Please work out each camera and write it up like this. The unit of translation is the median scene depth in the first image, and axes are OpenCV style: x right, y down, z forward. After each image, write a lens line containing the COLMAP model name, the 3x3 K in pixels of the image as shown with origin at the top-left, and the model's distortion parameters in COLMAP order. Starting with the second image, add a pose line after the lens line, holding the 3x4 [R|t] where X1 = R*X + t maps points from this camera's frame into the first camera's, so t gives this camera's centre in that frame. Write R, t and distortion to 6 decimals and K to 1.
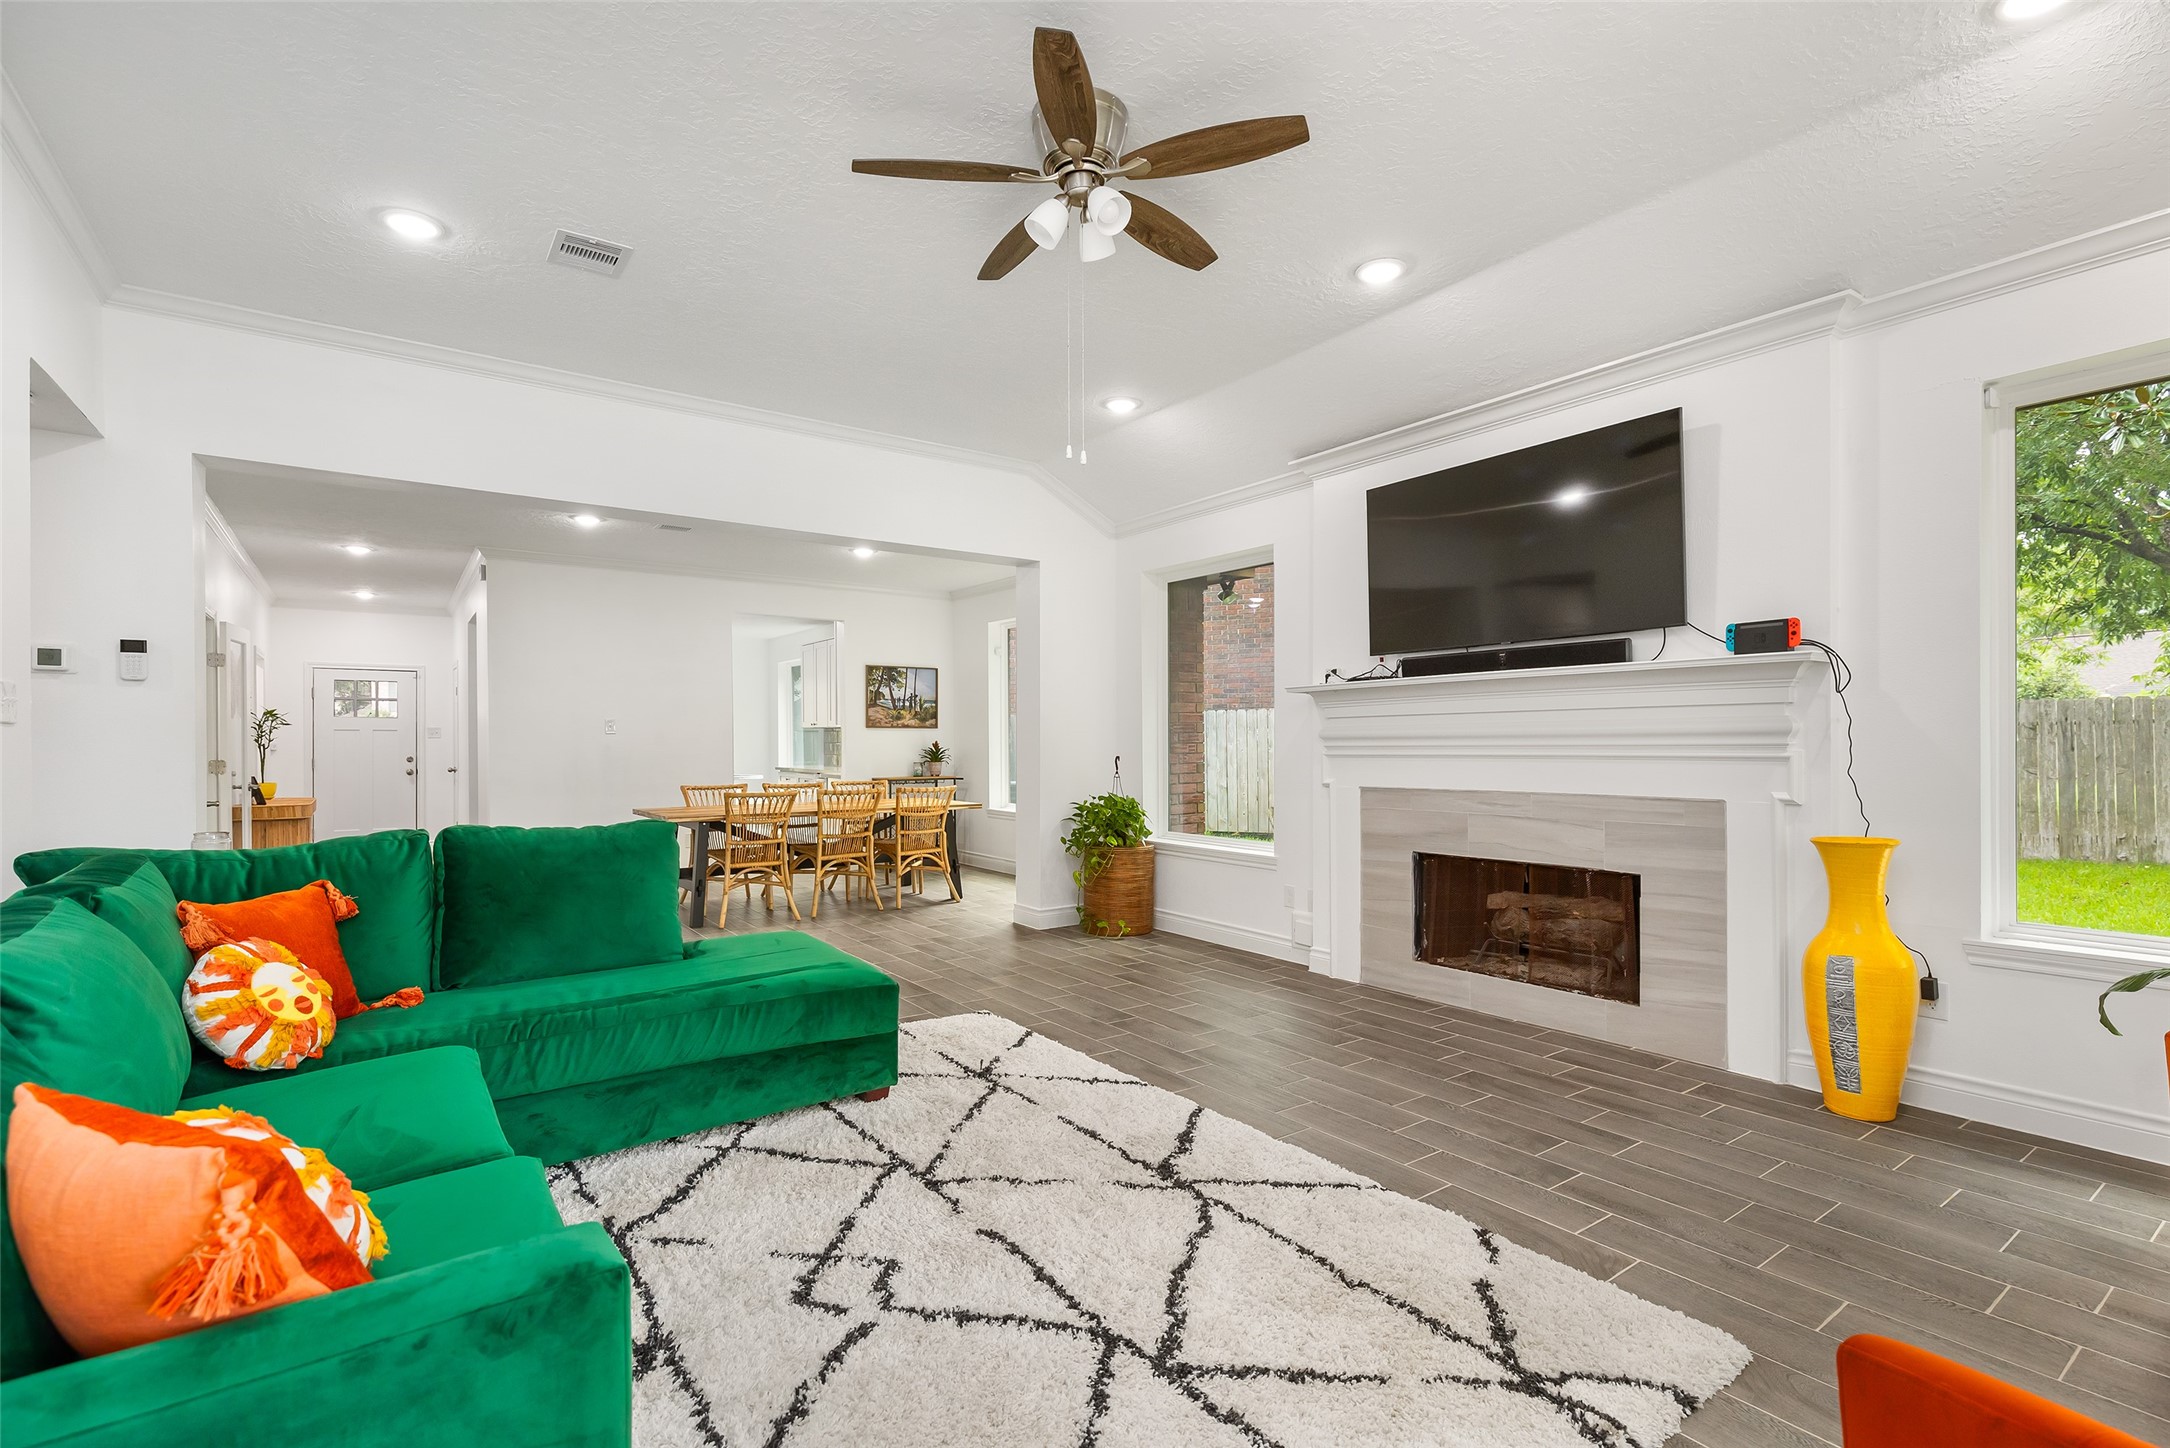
lens RADIAL K [[983.9, 0, 1080.7], [0, 983.9, 743.3], [0, 0, 1]] dist [0.010319, -0.002071]
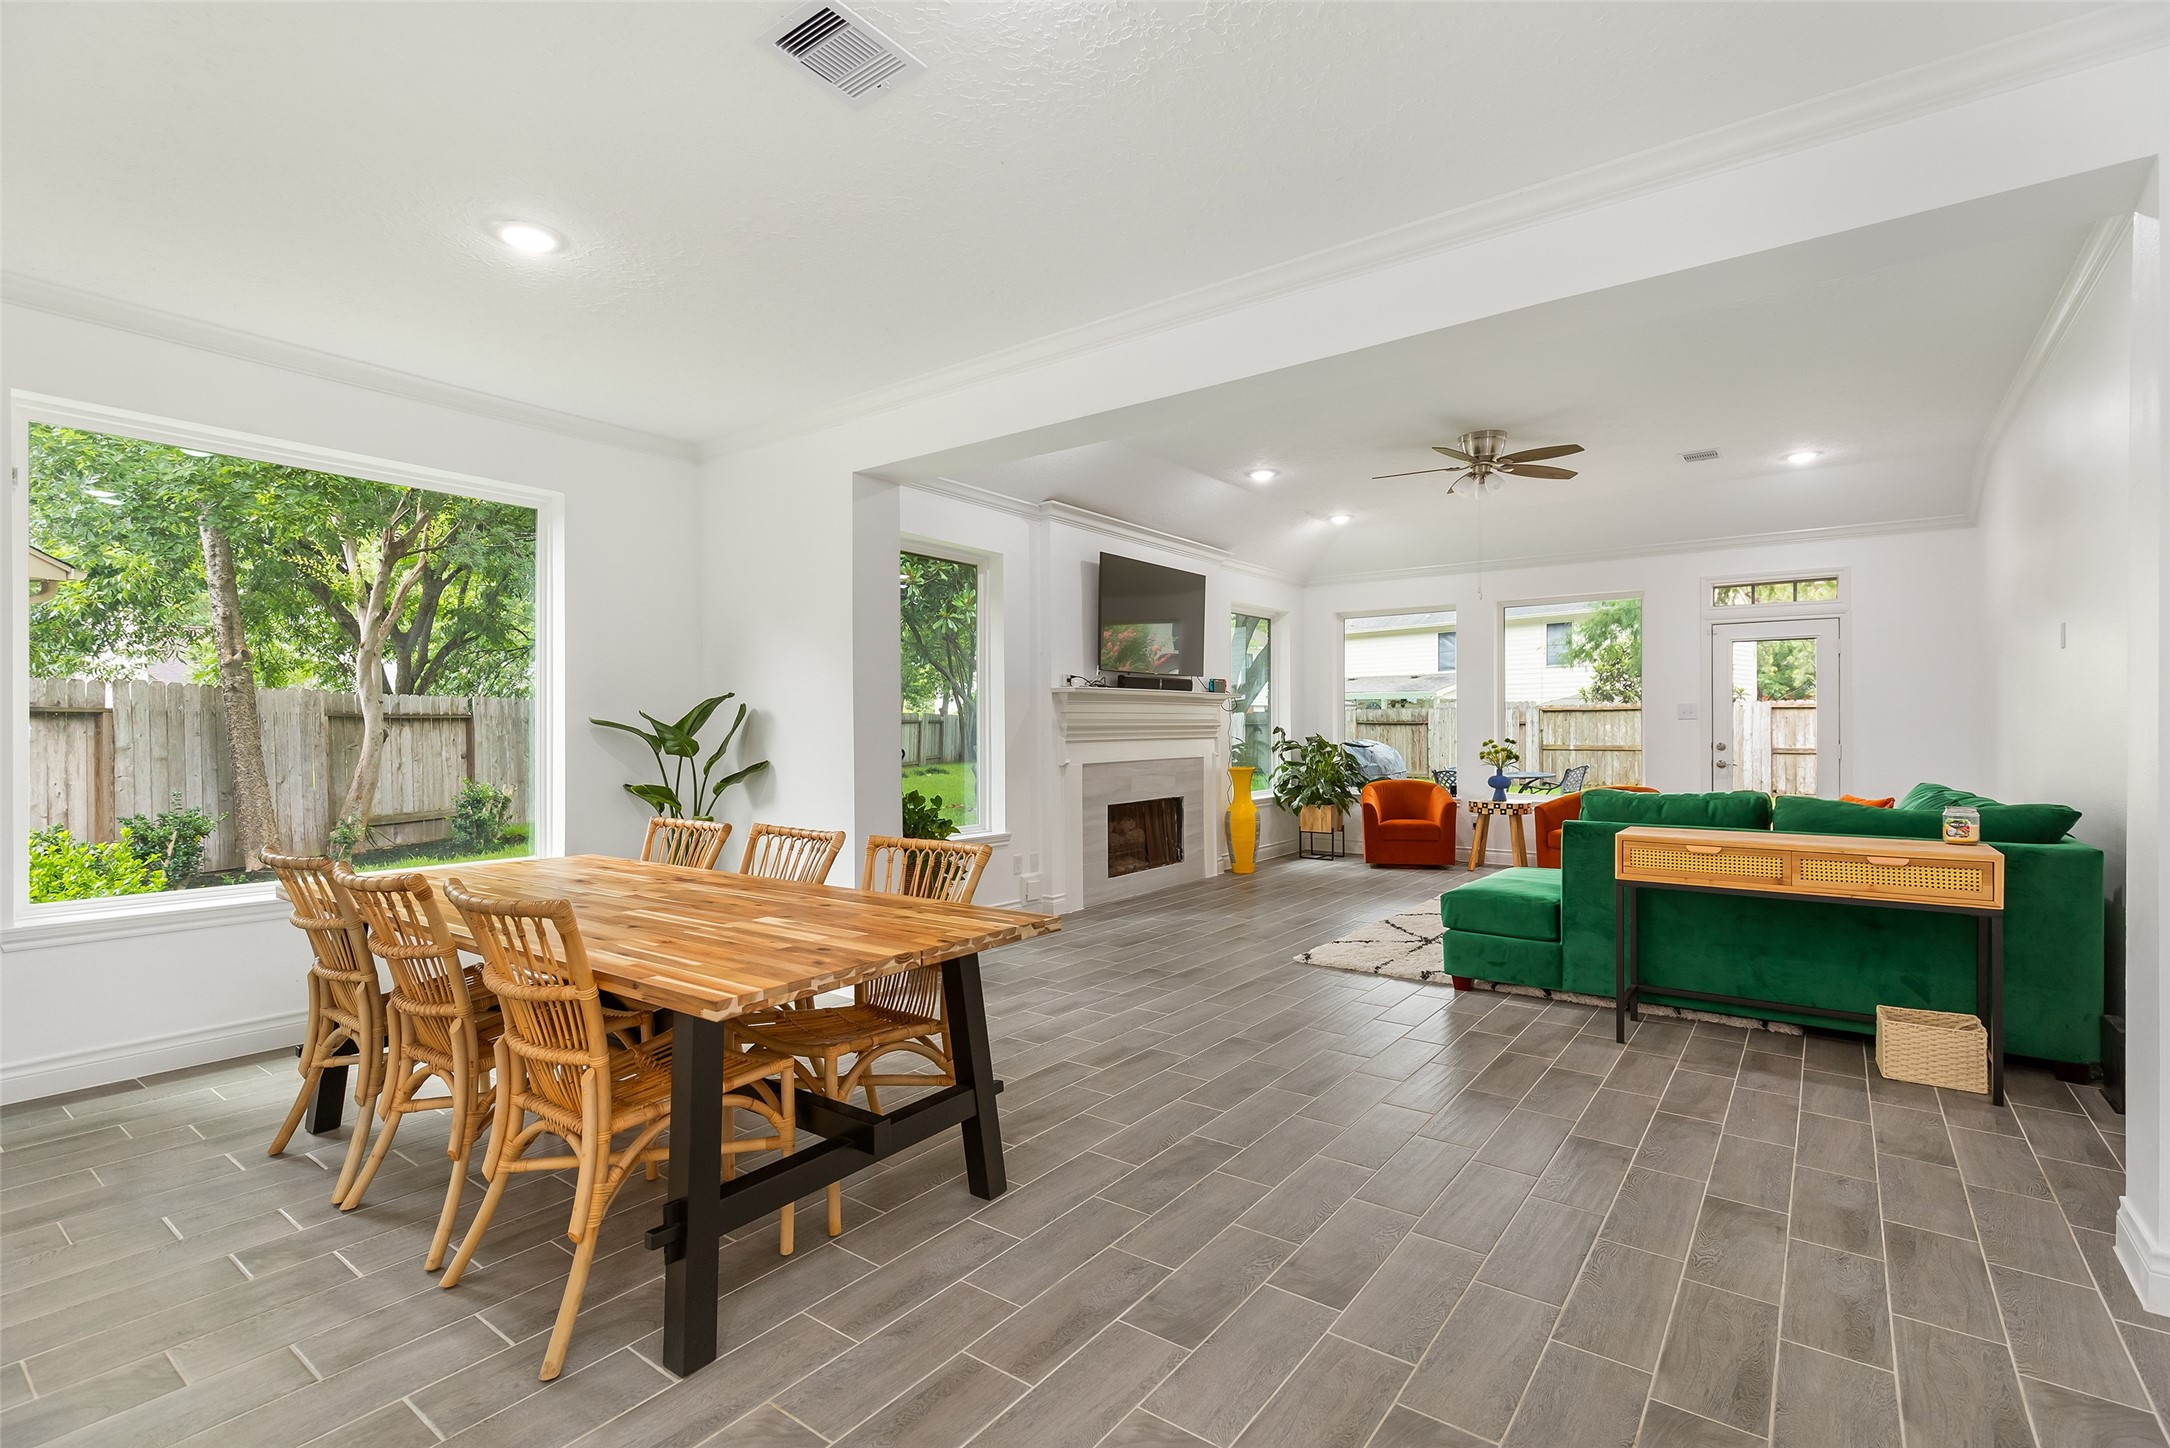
lens RADIAL K [[983.9, 0, 1077.5], [0, 983.9, 731.2], [0, 0, 1]] dist [0.010319, -0.002071]
pose [[-0.293497, 0.001247, 0.955959, -1.365153], [0.003720, 0.999993, -0.000162, -0.001536], [-0.955953, 0.003509, -0.293499, 1.891376]]
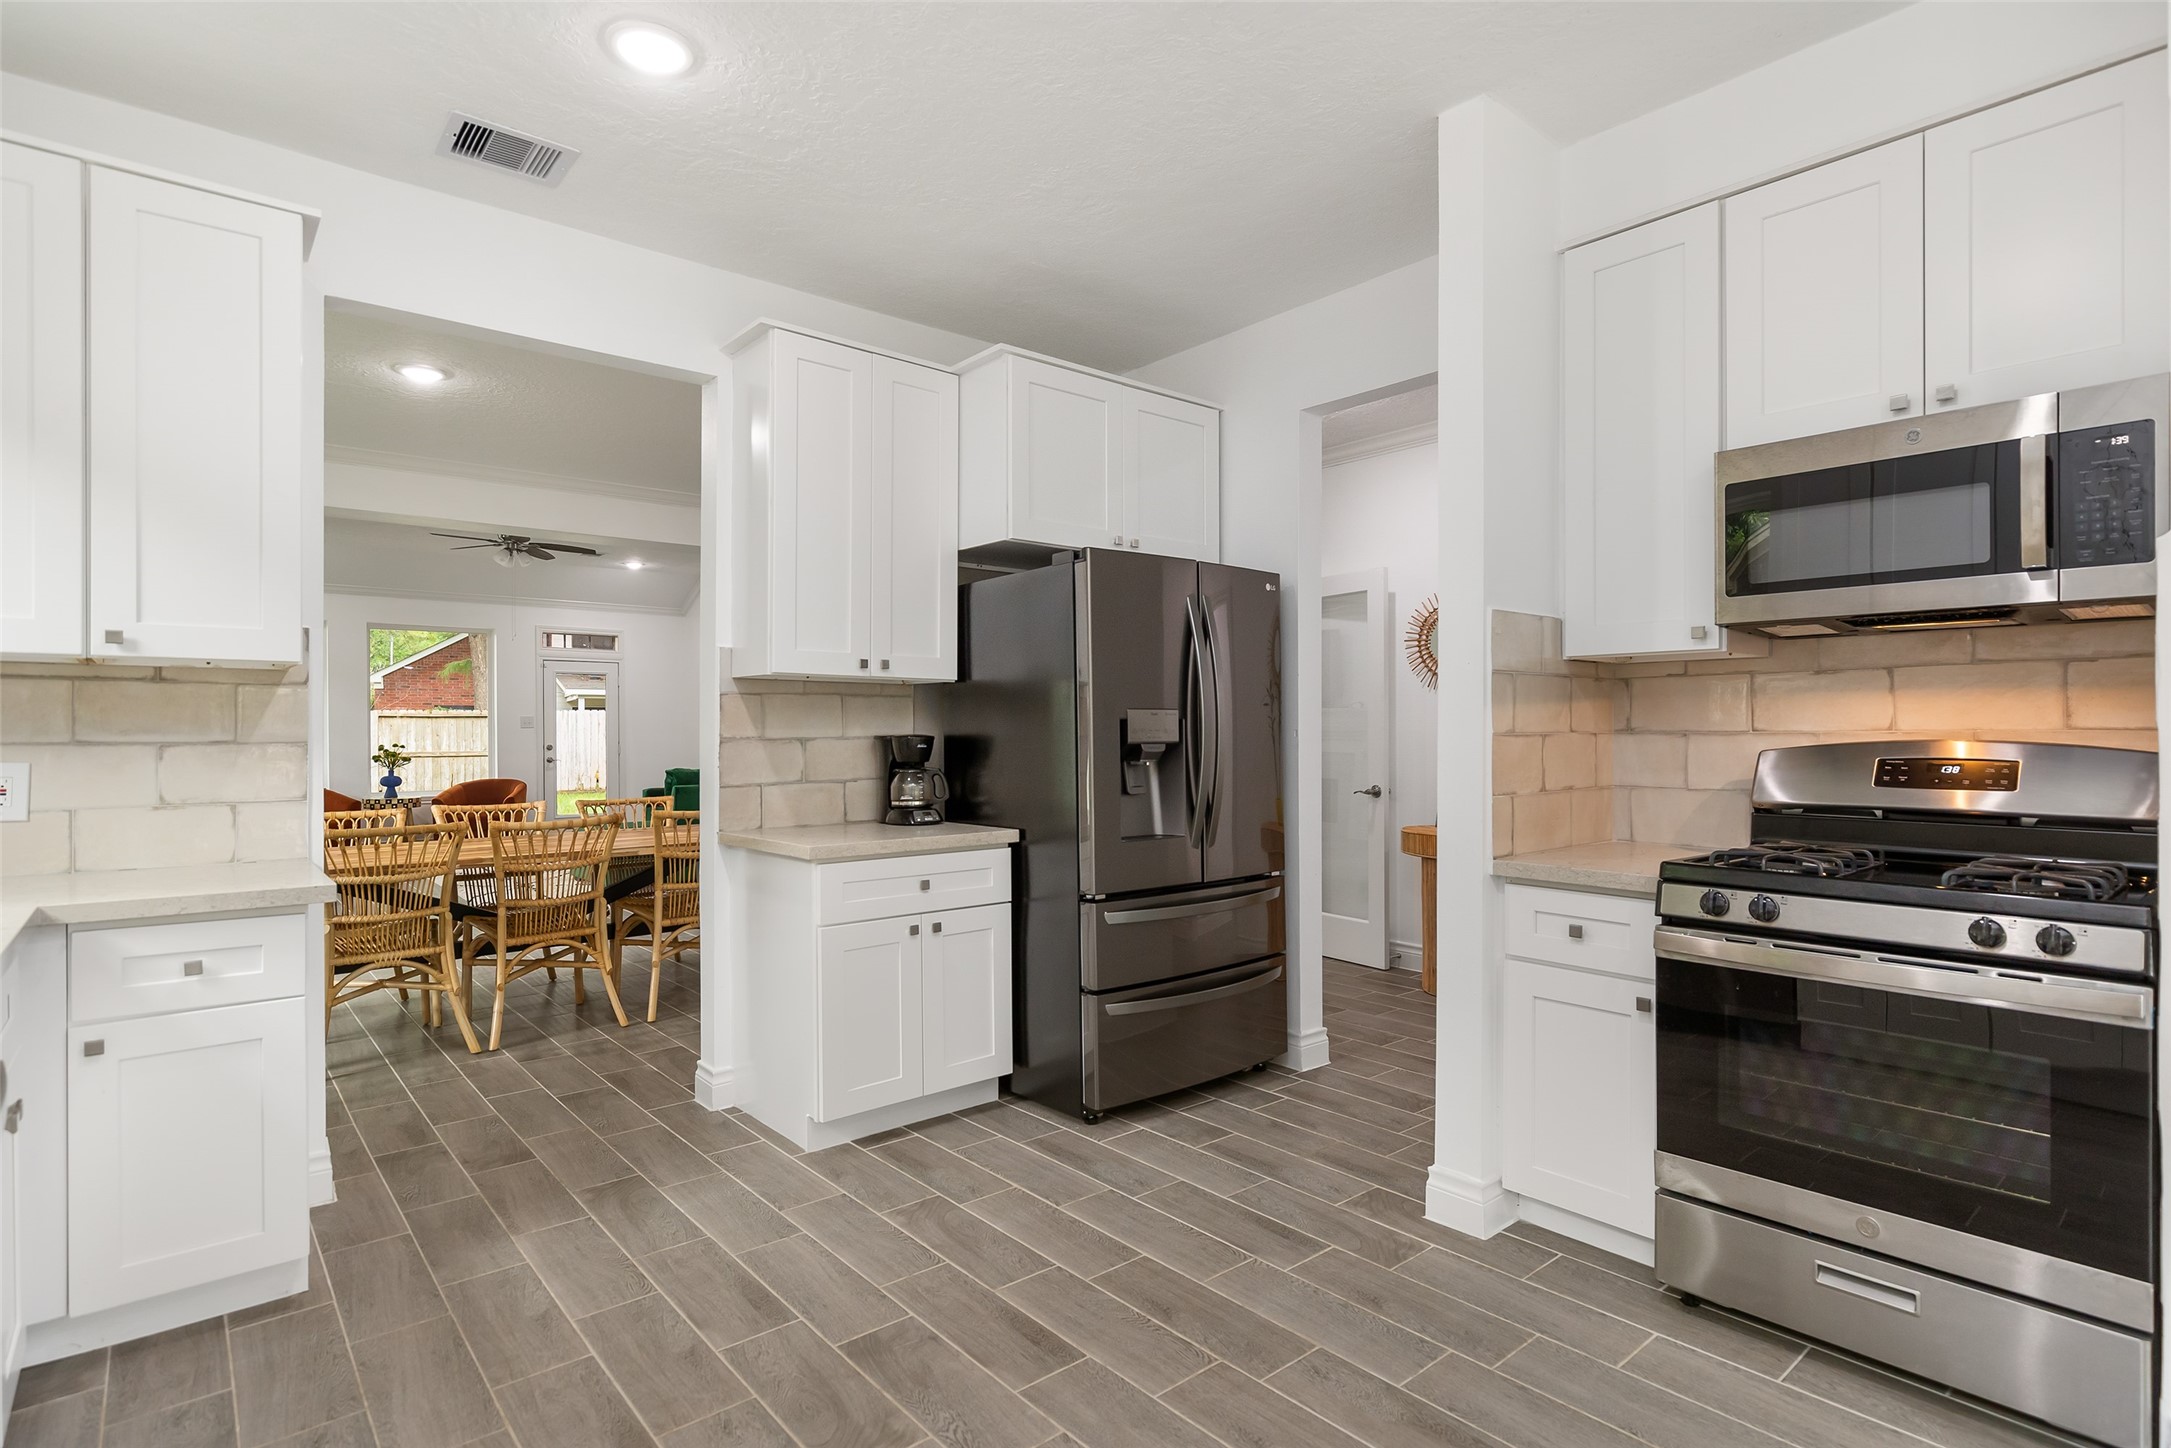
lens RADIAL K [[1090.0, 0, 1100.4], [0, 1090.0, 740.9], [0, 0, 1]] dist [-0.003070, 0.000284]
pose [[-0.995416, 0.005101, -0.095503, -1.092617], [0.004278, 0.999952, 0.008816, -0.006133], [0.095543, 0.008367, -0.995390, 3.368430]]
